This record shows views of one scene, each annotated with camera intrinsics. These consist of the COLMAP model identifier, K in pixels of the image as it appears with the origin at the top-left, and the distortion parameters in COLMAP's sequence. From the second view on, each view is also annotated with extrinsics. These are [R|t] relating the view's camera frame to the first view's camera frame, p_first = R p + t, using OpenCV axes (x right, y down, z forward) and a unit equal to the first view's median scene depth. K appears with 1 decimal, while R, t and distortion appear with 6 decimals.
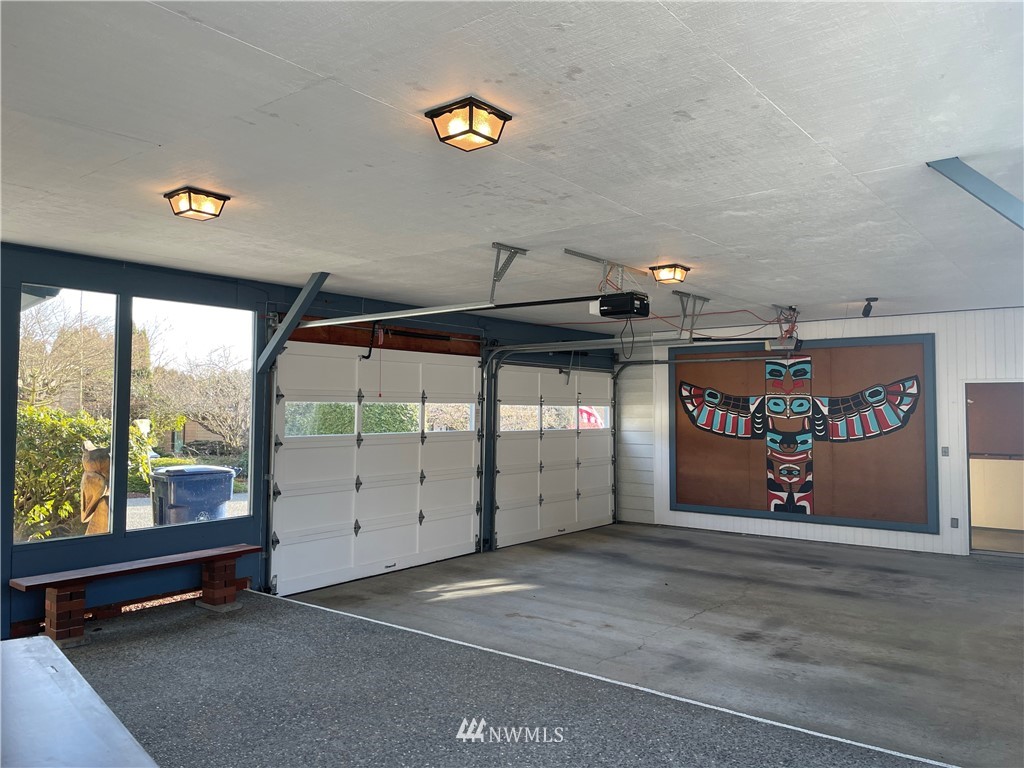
lens RADIAL K [[775.3, 0, 513.1], [0, 775.3, 374.8], [0, 0, 1]] dist [0.082186, -0.101230]
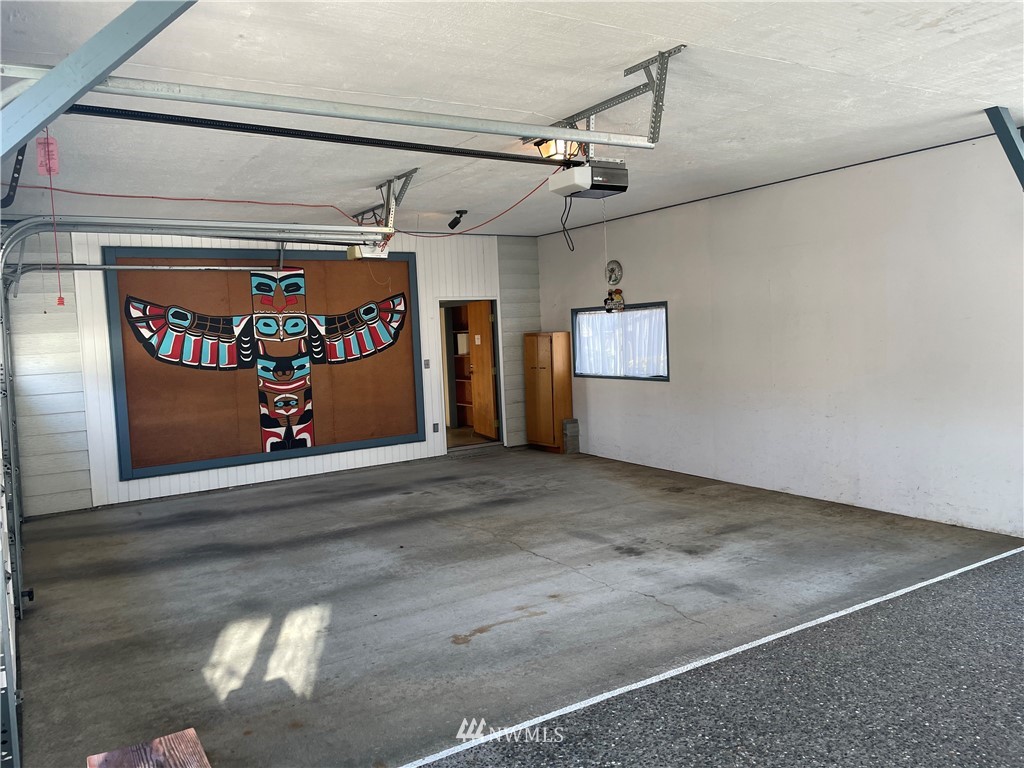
lens RADIAL K [[775.3, 0, 510.5], [0, 775.3, 378.1], [0, 0, 1]] dist [0.082186, -0.101230]
pose [[0.346784, -0.080291, 0.934502, -0.423040], [0.000867, 0.996356, 0.085284, 0.027446], [-0.937945, -0.028765, 0.345590, 0.548723]]
